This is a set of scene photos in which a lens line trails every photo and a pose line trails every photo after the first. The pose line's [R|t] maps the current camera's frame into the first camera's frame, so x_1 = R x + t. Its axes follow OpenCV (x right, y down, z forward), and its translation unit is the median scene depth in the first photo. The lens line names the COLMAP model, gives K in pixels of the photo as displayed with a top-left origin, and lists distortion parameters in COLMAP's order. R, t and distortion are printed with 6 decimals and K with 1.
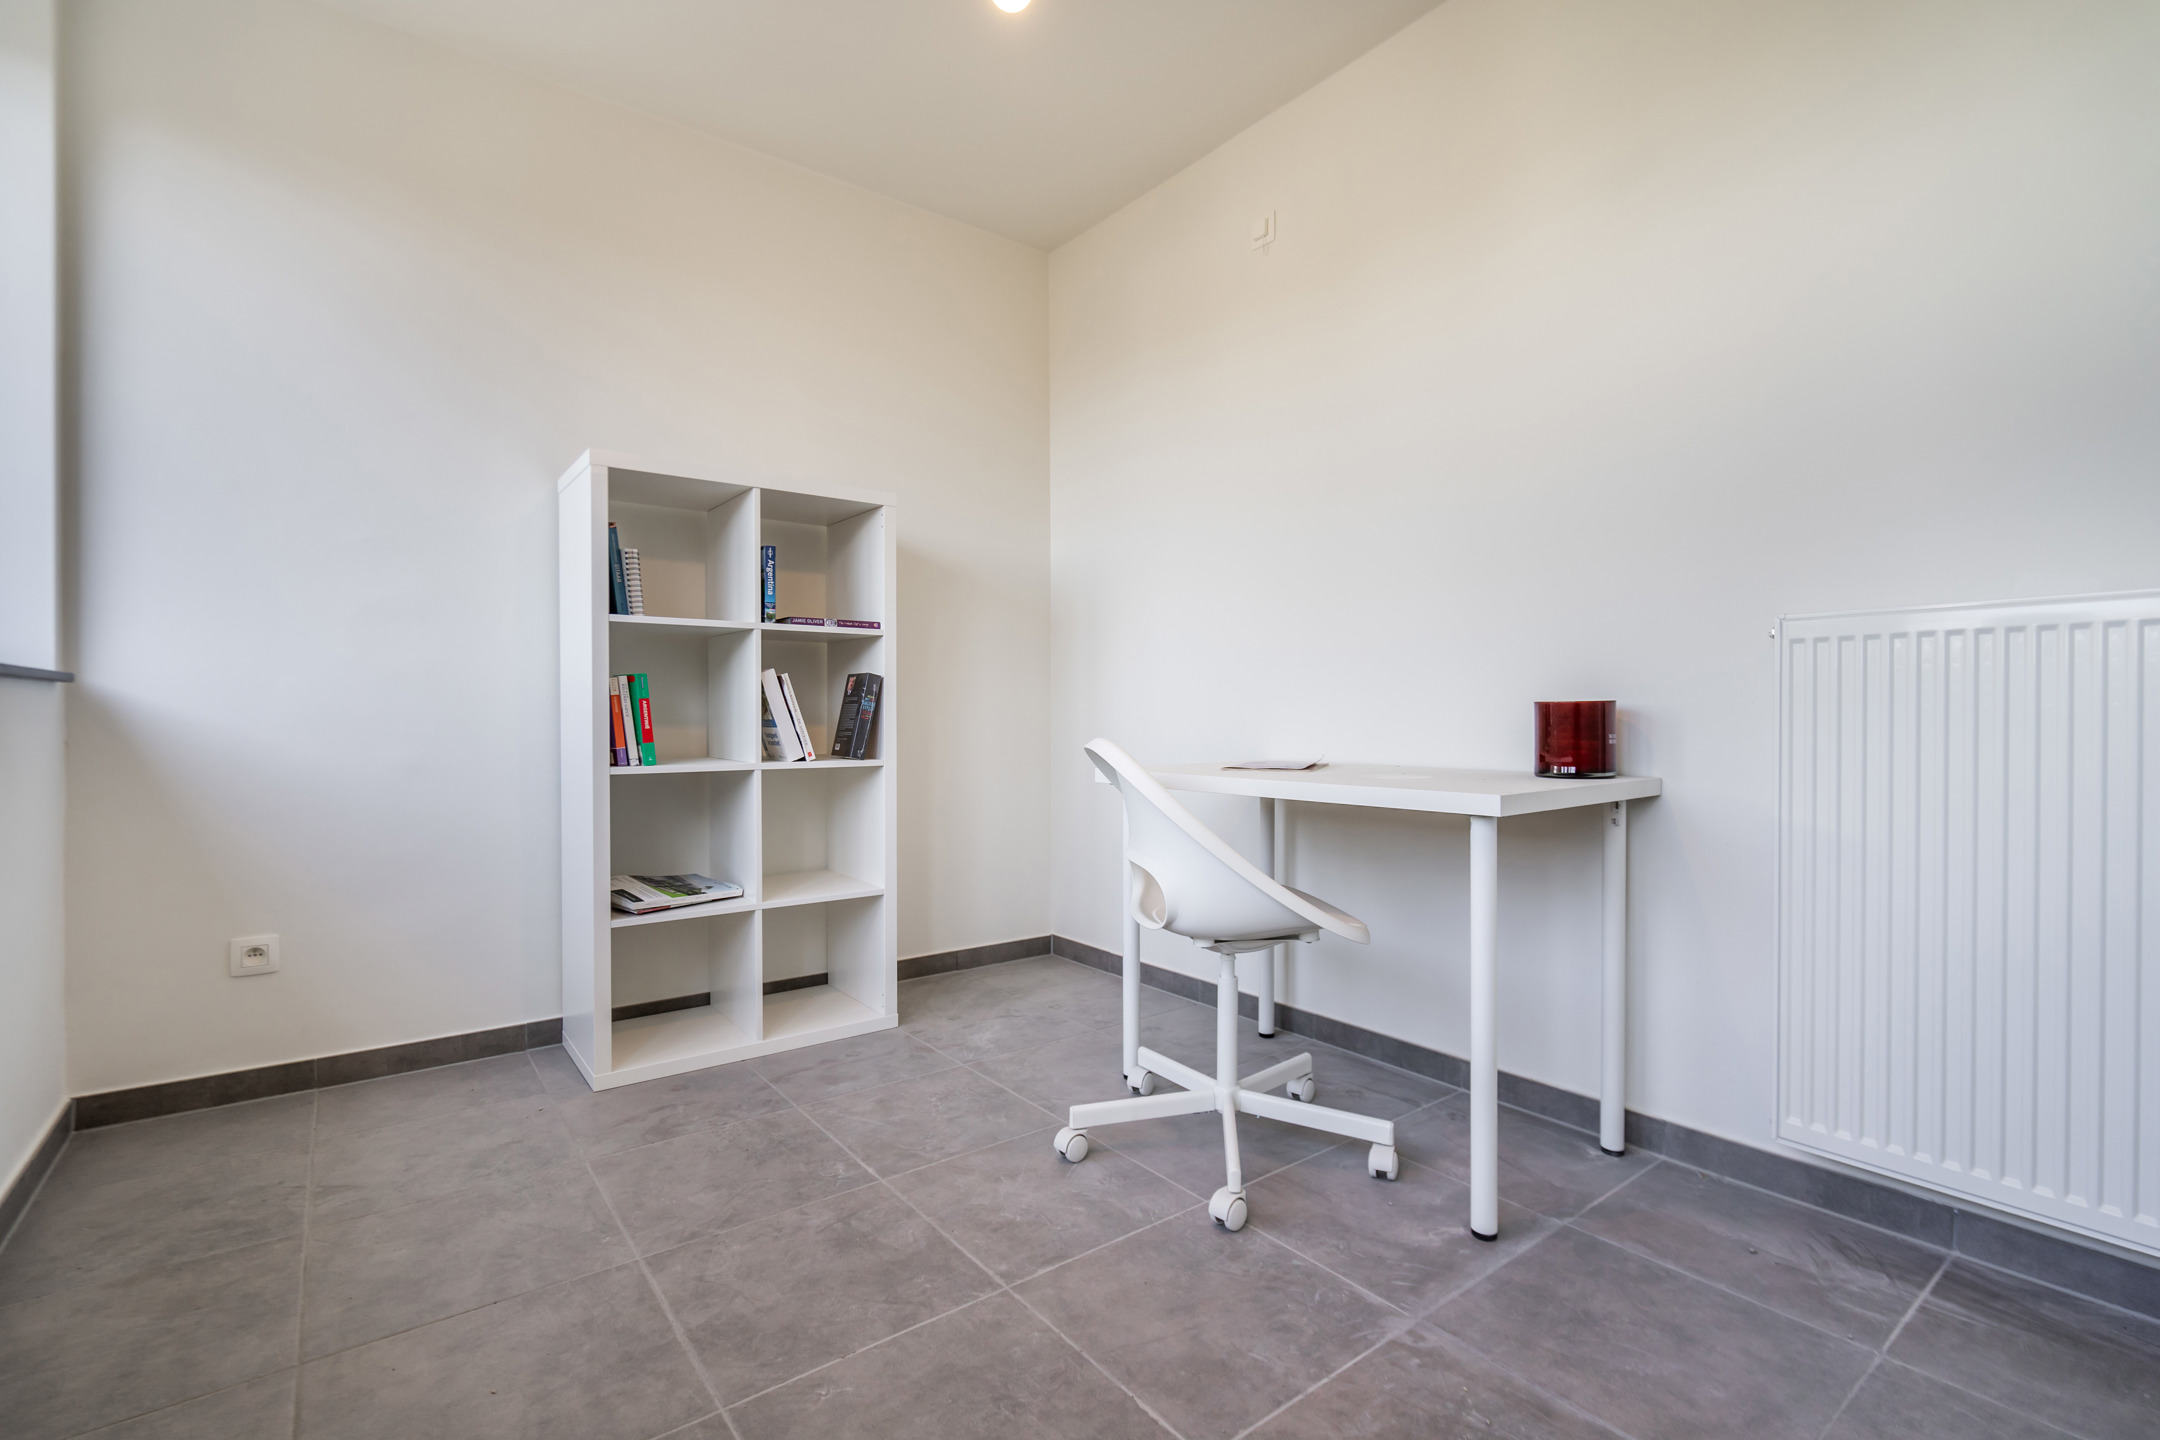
lens RADIAL K [[970.8, 0, 1075.3], [0, 970.8, 718.4], [0, 0, 1]] dist [-0.005516, 0.002925]
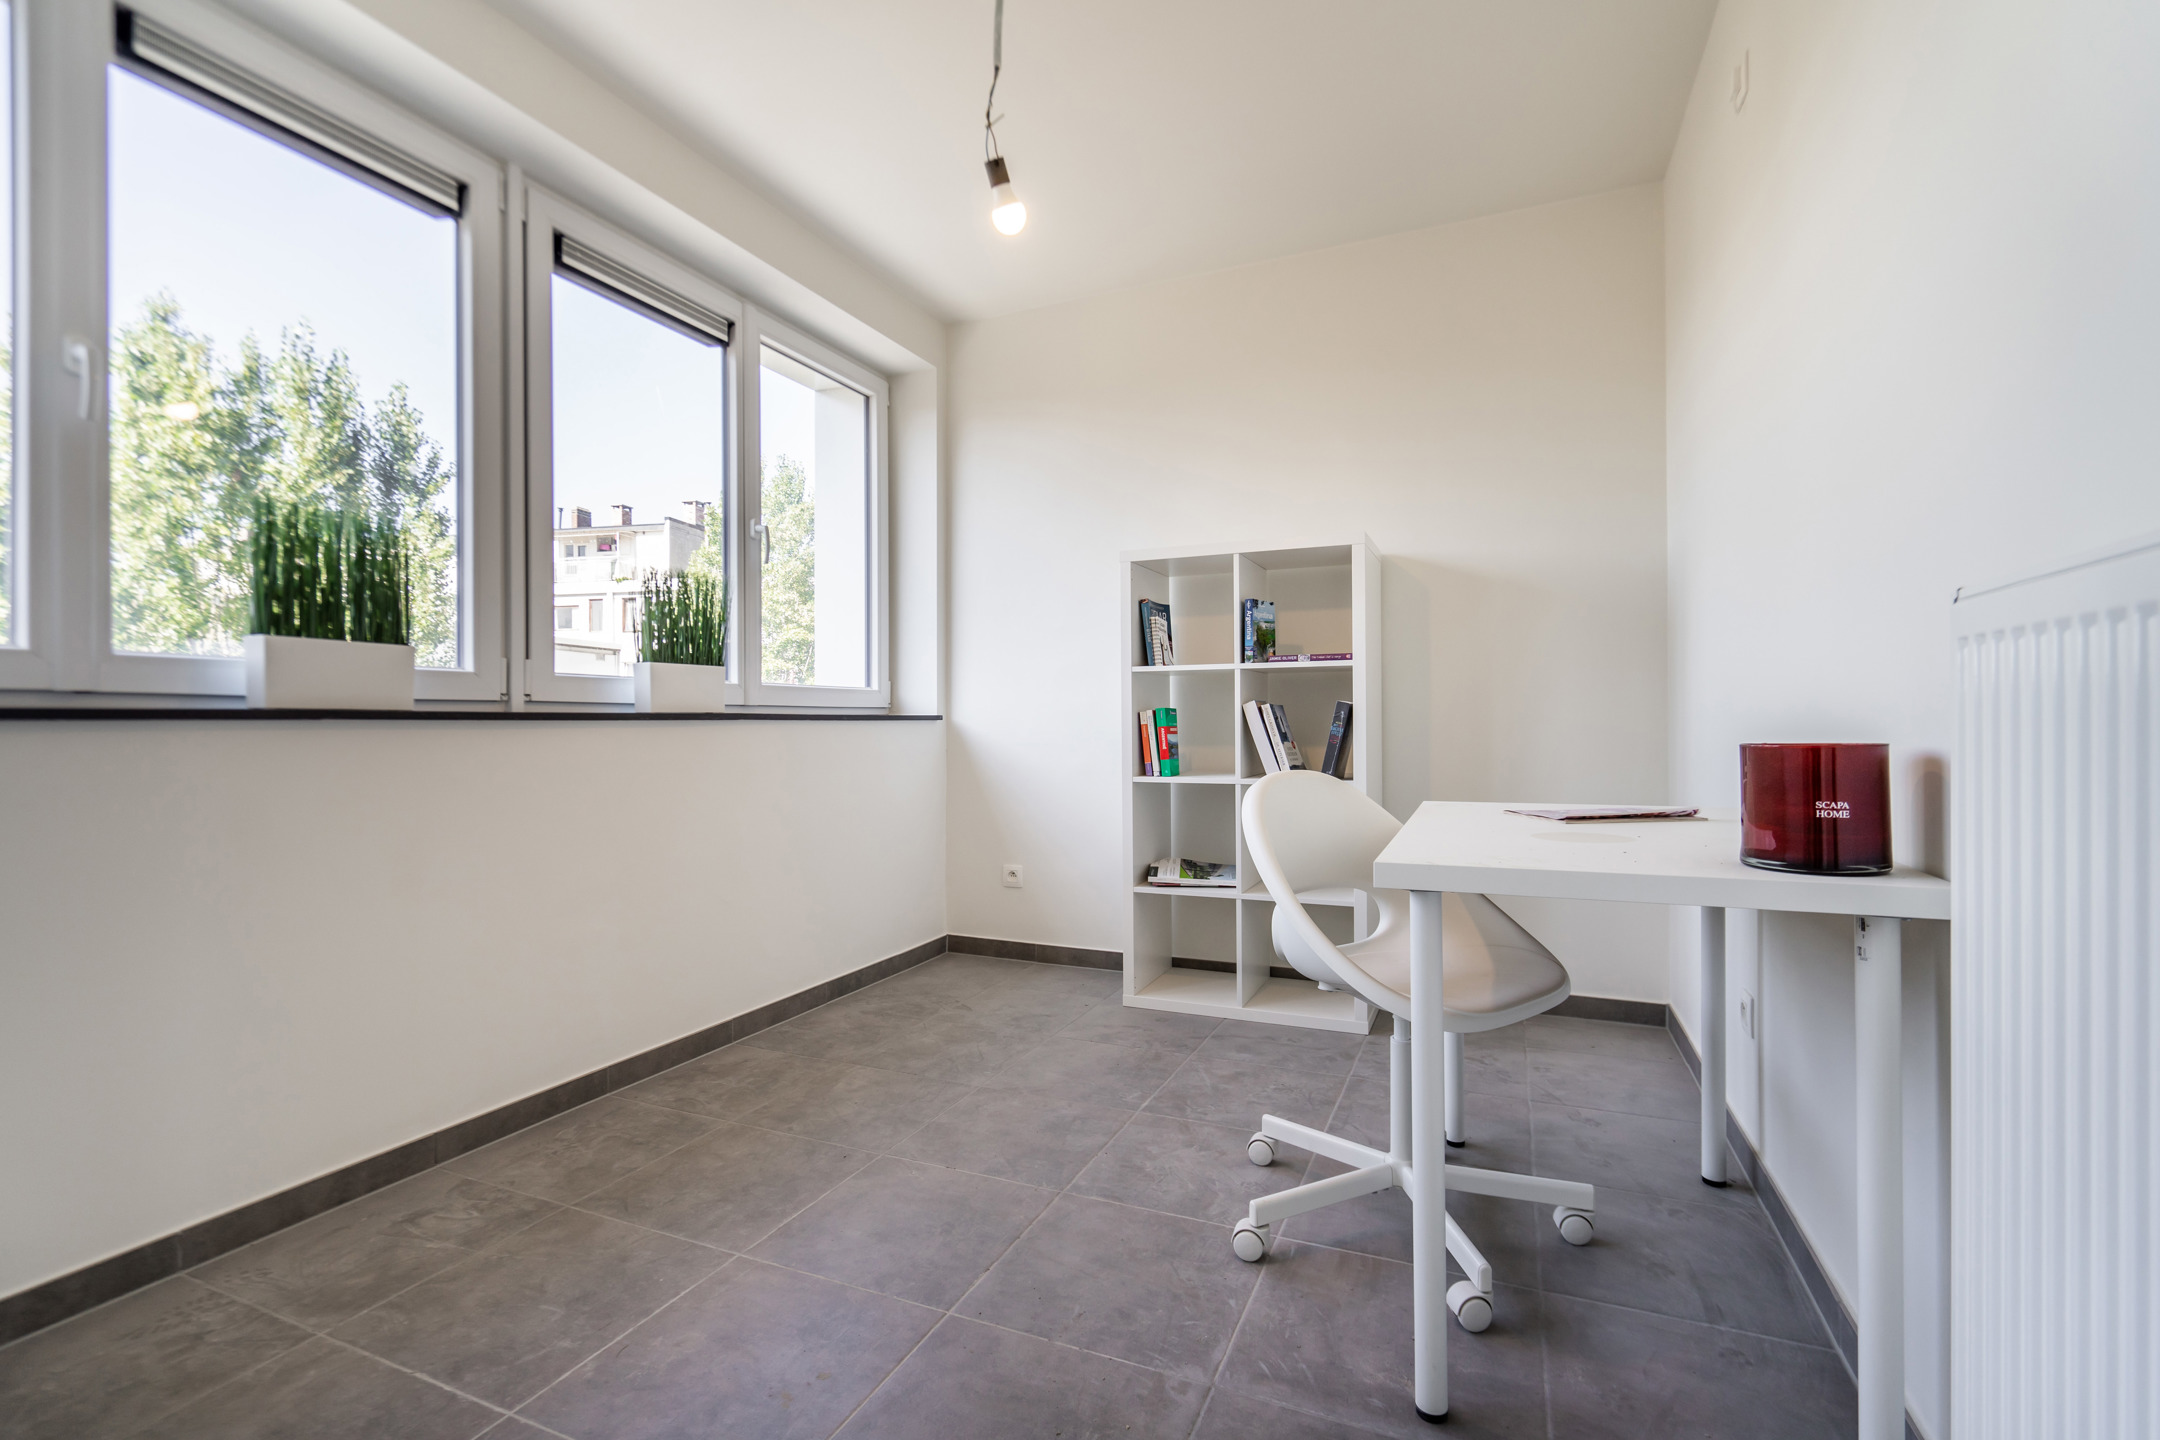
lens RADIAL K [[970.8, 0, 1070.3], [0, 970.8, 720.5], [0, 0, 1]] dist [-0.005516, 0.002925]
pose [[0.475433, -0.004126, -0.879742, 0.830276], [0.004577, 0.999987, -0.002216, -0.032666], [0.879740, -0.002973, 0.475445, 0.301292]]
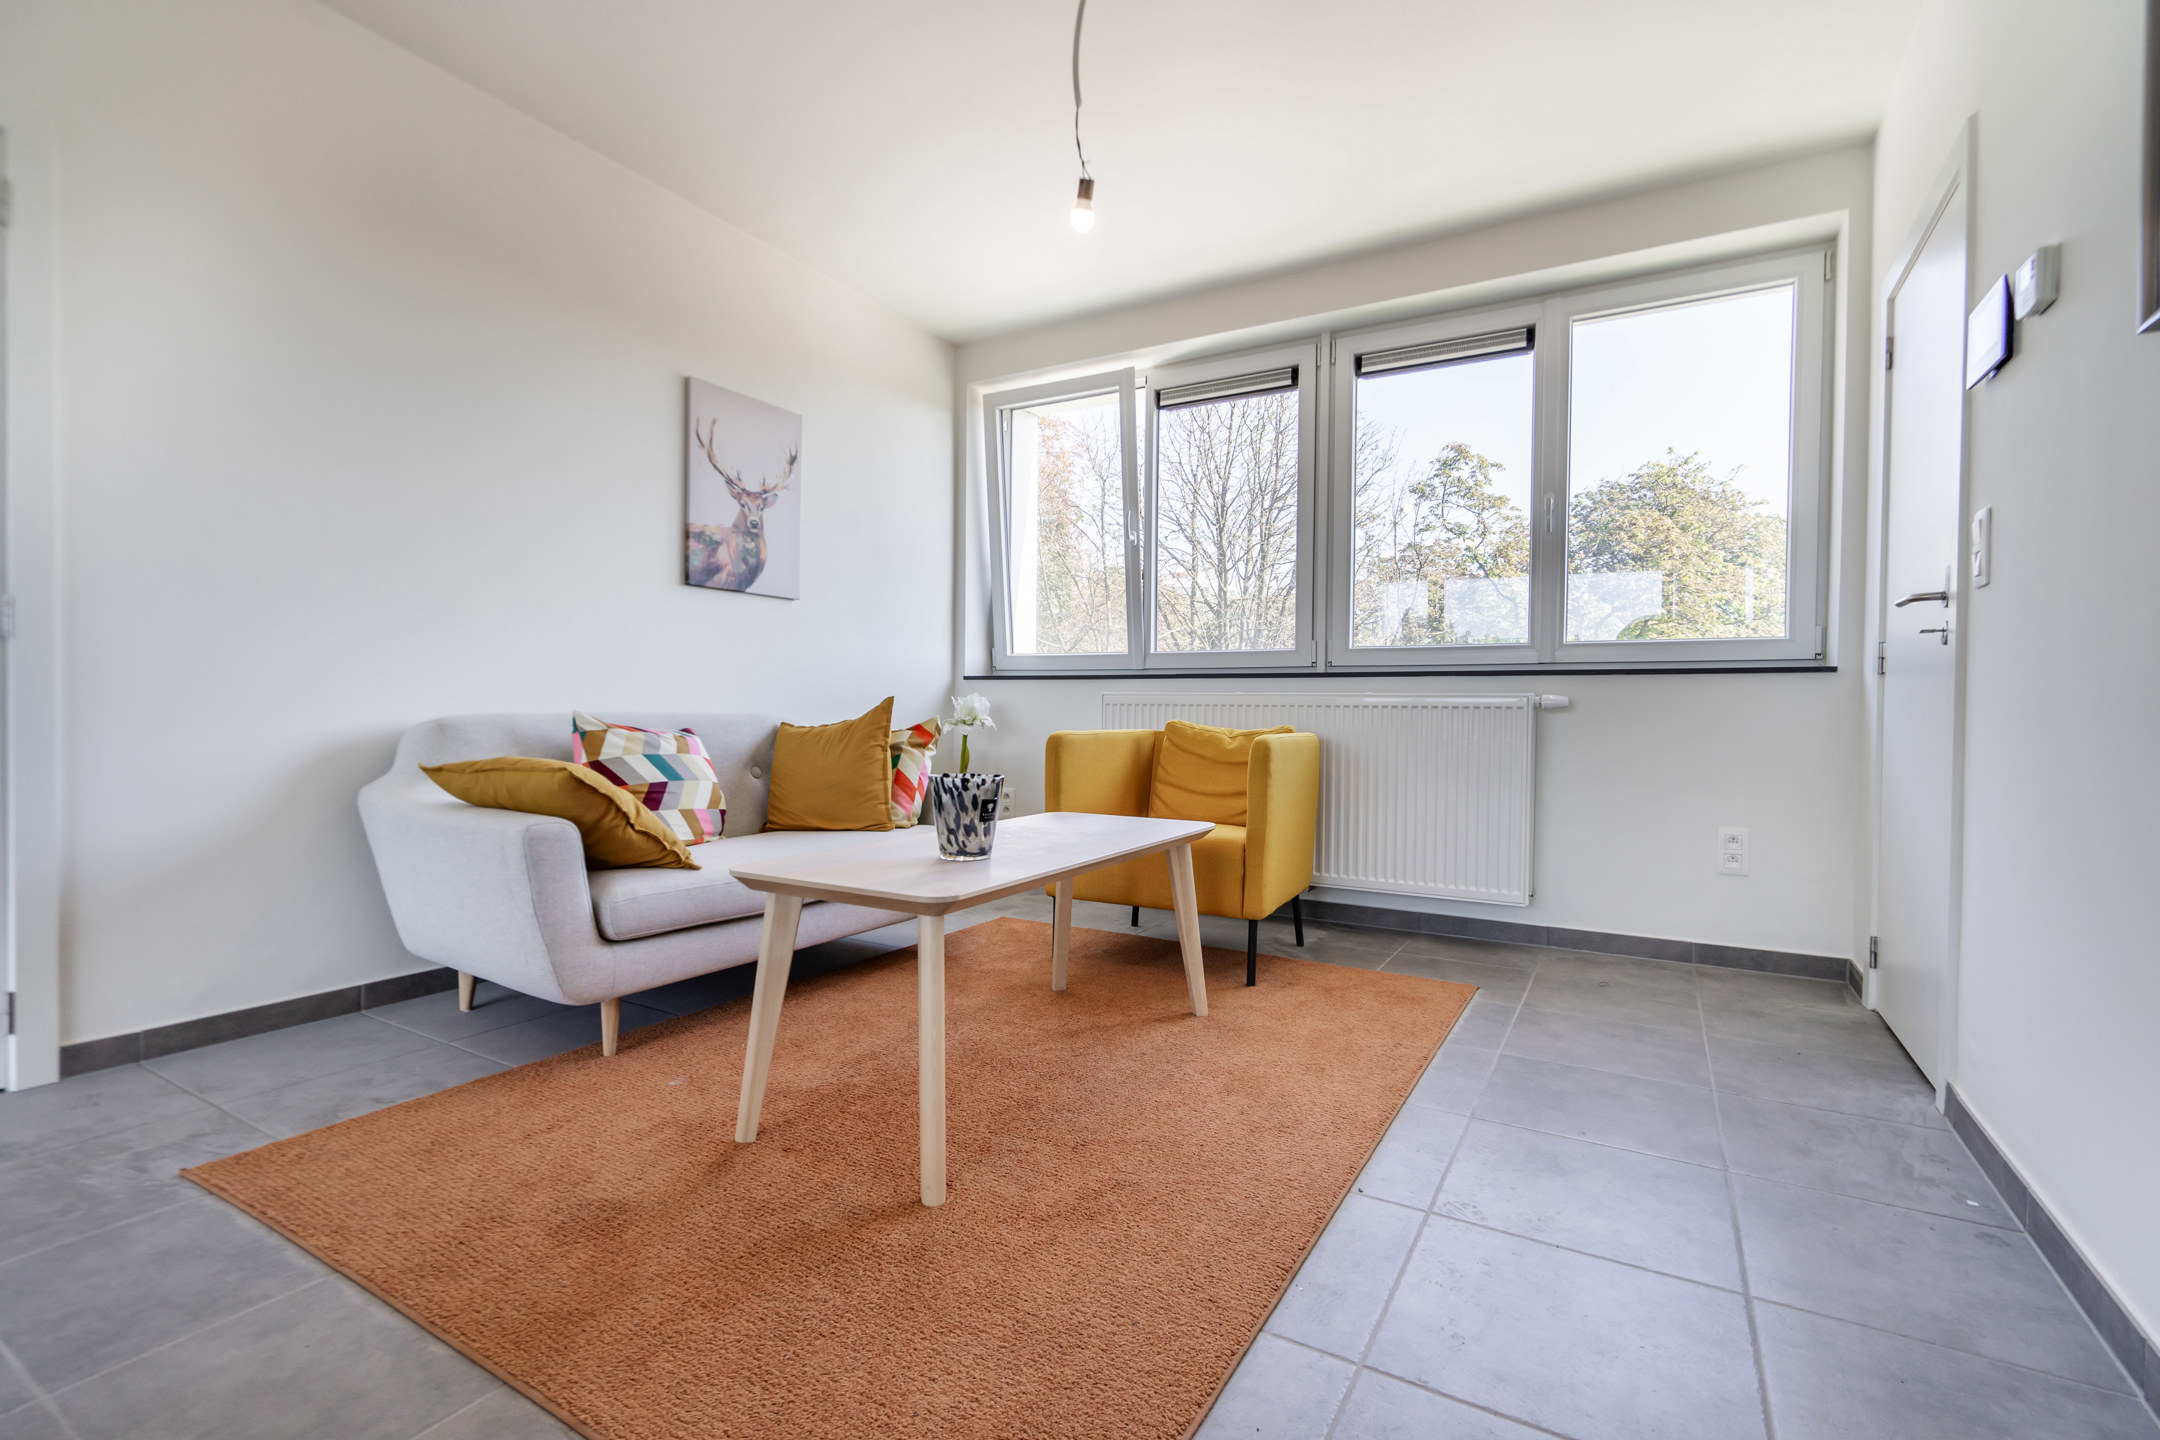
lens RADIAL K [[970.8, 0, 1069.5], [0, 970.8, 726.1], [0, 0, 1]] dist [-0.005516, 0.002925]
pose [[-0.932307, 0.003093, -0.361656, 0.618918], [-0.006628, 0.999649, 0.025637, 0.013698], [0.361608, 0.026298, -0.931959, 1.995760]]
